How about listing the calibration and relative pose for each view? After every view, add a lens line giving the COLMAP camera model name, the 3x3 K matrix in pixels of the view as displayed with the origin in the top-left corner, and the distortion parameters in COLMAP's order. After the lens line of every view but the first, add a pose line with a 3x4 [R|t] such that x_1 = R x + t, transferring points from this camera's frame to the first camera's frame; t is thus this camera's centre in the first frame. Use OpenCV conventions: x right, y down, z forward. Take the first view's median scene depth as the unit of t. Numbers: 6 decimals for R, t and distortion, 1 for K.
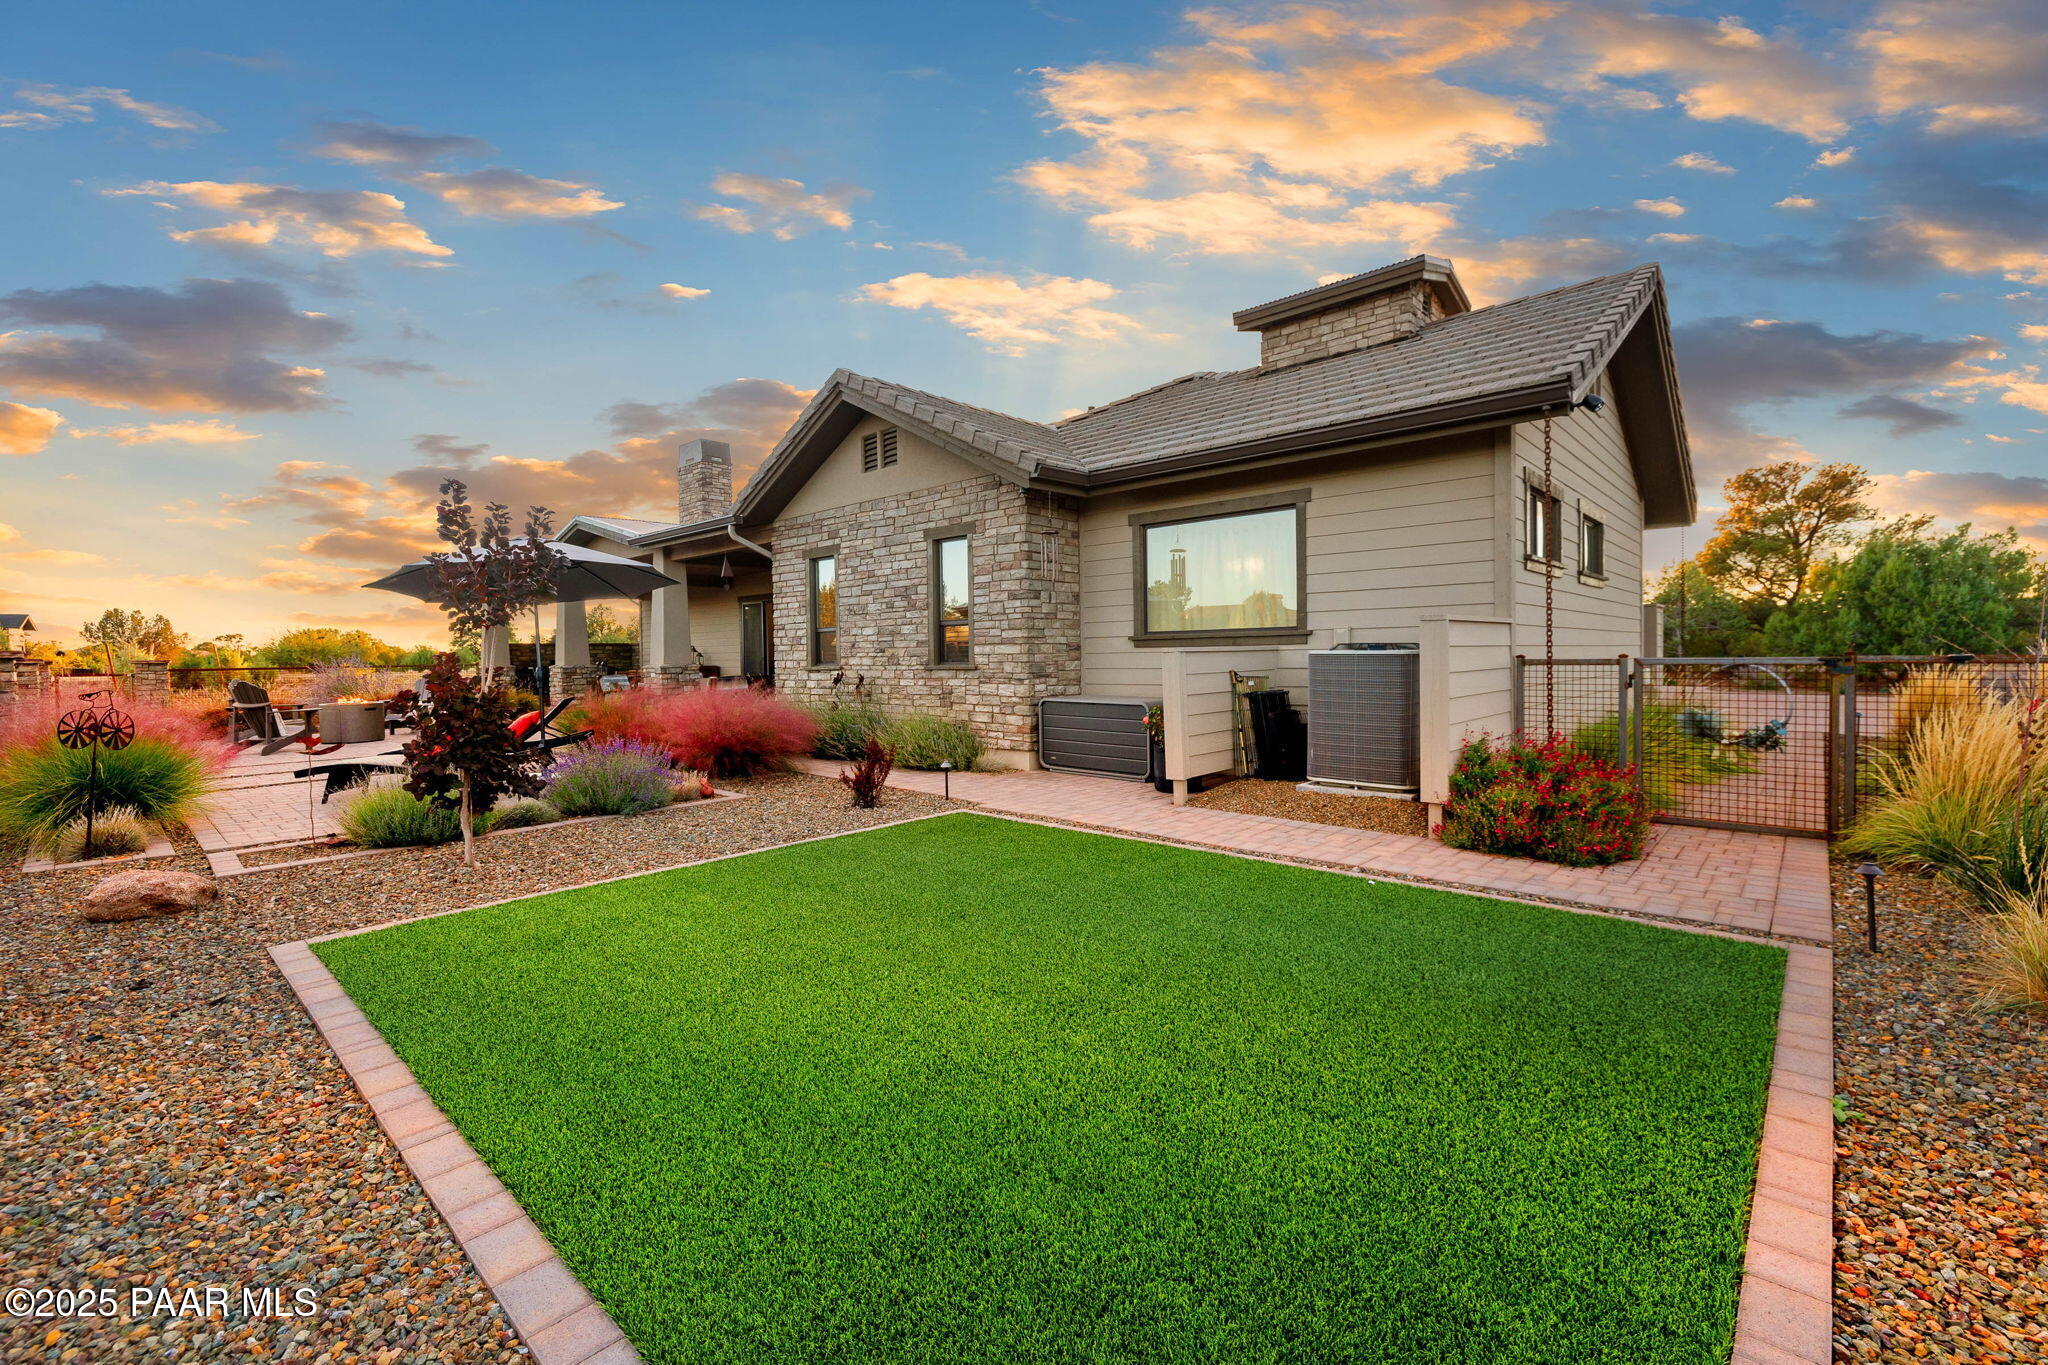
lens RADIAL K [[872.8, 0, 1024.0], [0, 872.8, 682.5], [0, 0, 1]] dist [-0.000291, 0.000007]
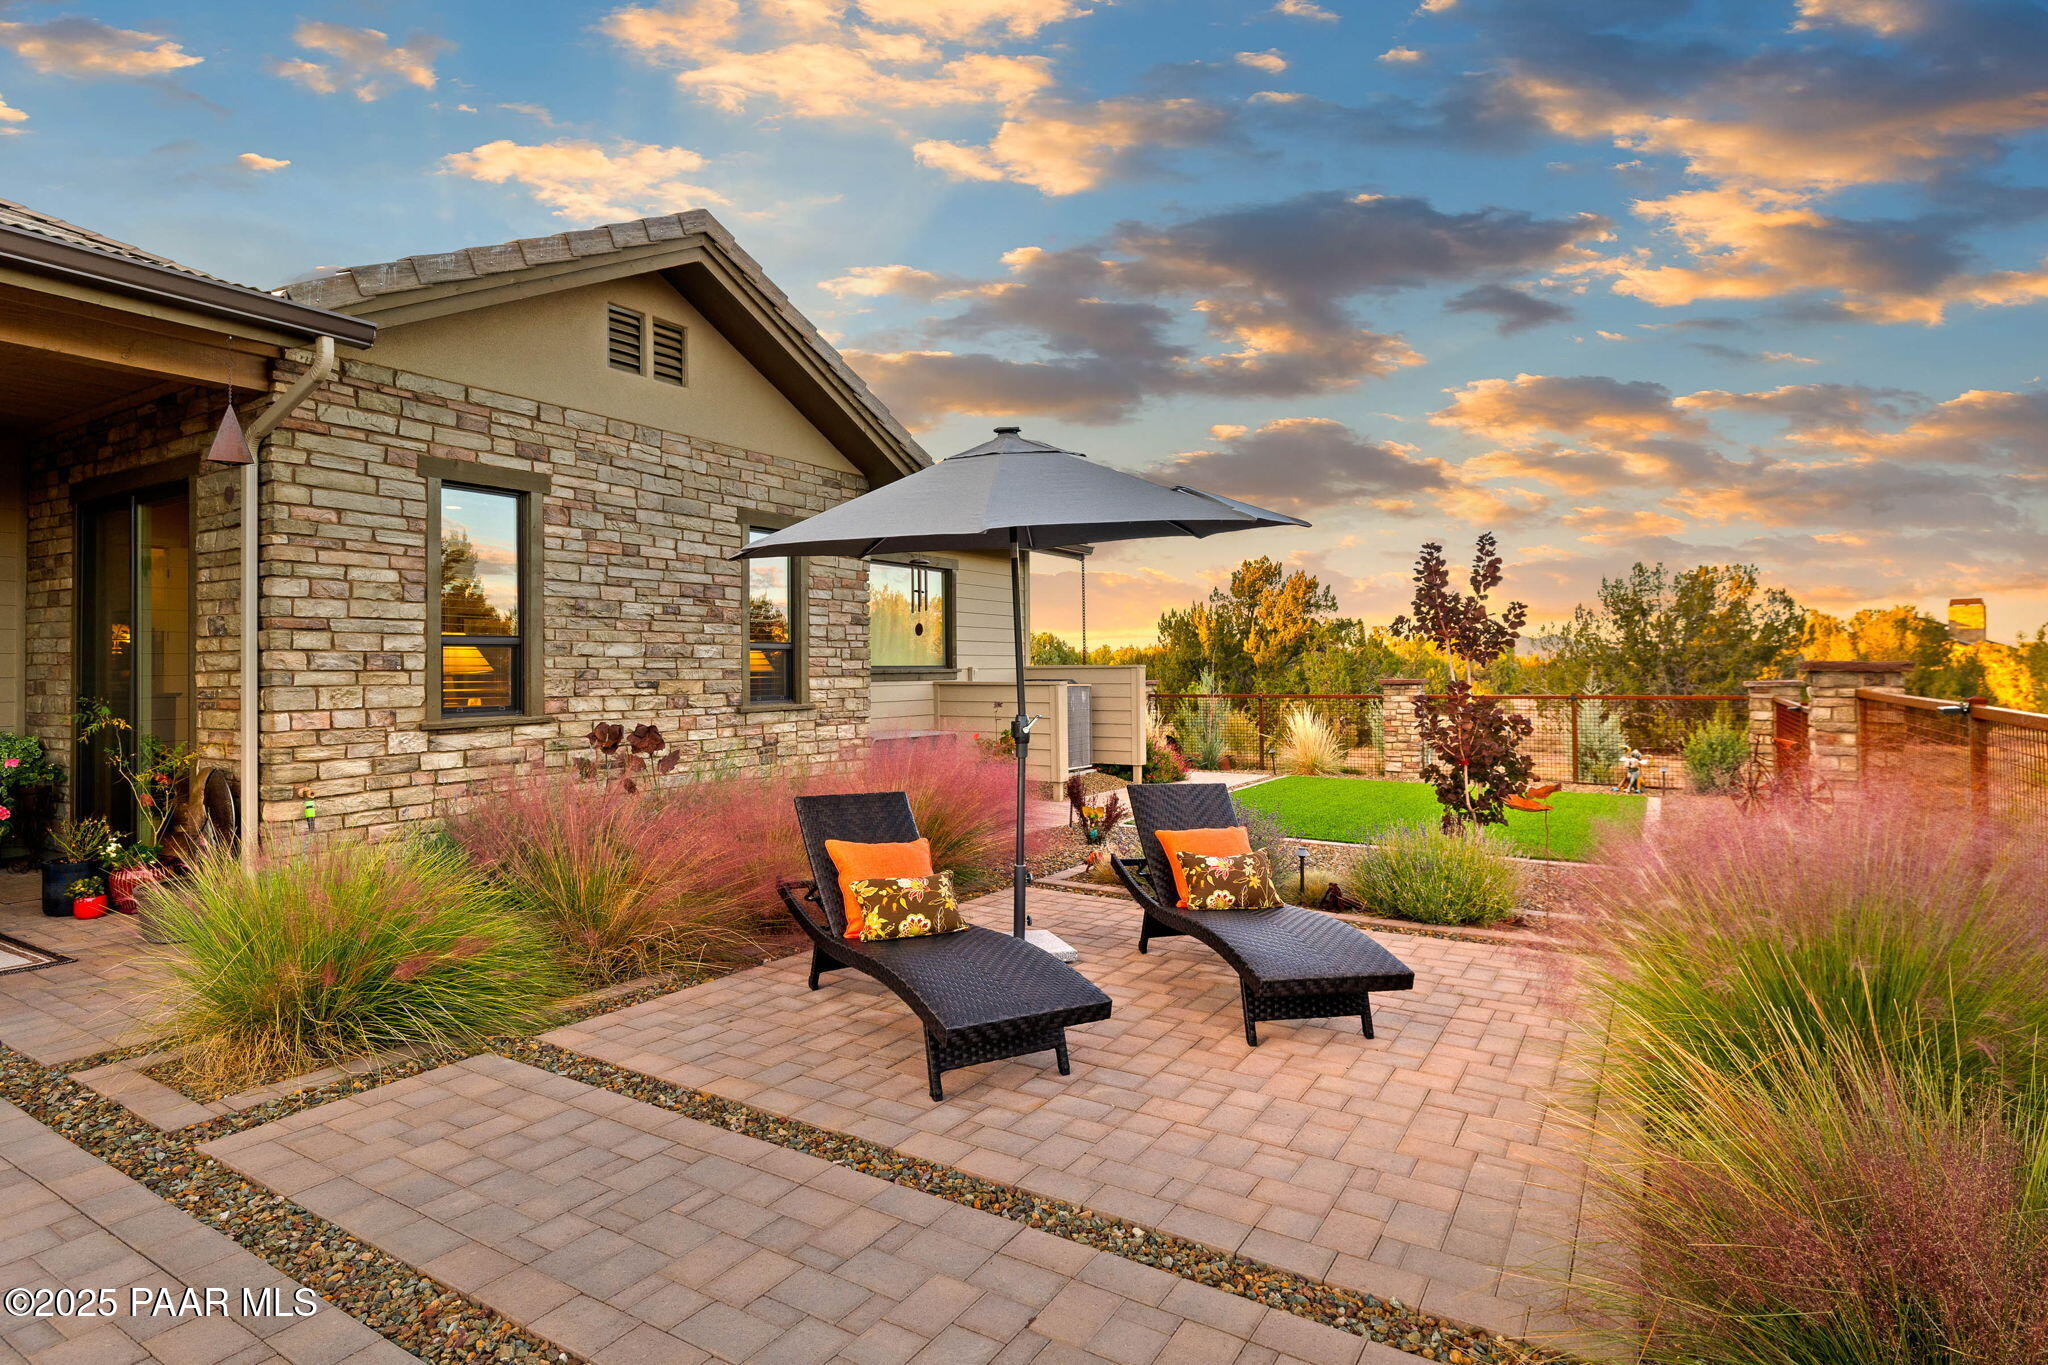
lens RADIAL K [[1052.5, 0, 1024.0], [0, 1052.5, 654.7], [0, 0, 1]] dist [0.001126, 0.000337]
pose [[-0.194452, 0.022119, 0.980663, -0.937773], [0.029817, 0.999417, -0.016629, -0.038779], [-0.980459, 0.026006, -0.194998, 0.923785]]
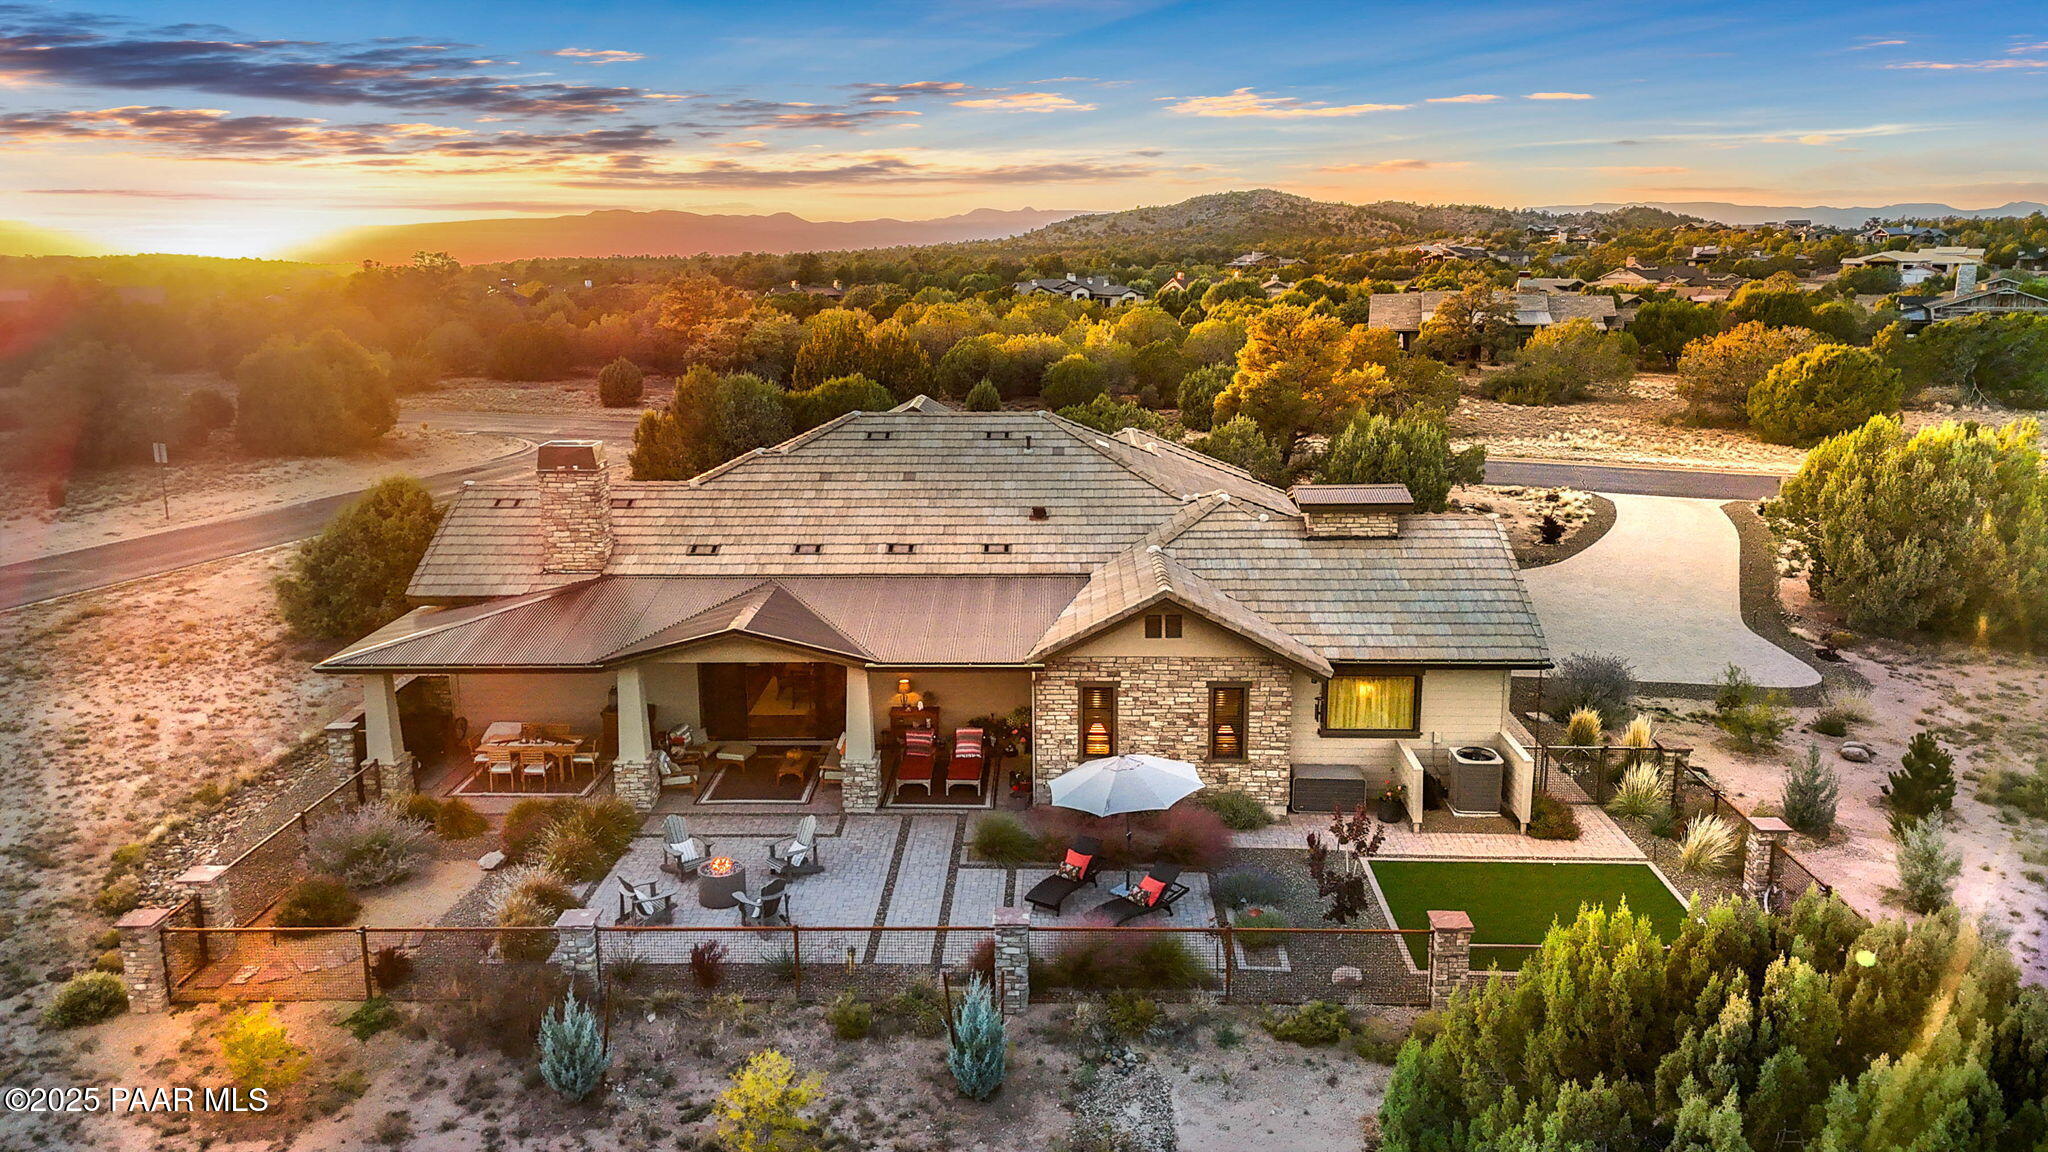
lens RADIAL K [[1528.8, 0, 1024.0], [0, 1528.8, 576.0], [0, 0, 1]] dist [0.010469, 0.001571]
pose [[0.758032, -0.131831, 0.638756, -2.129273], [0.013624, 0.982346, 0.186576, -0.887197], [-0.652076, -0.132728, 0.746445, -0.868124]]
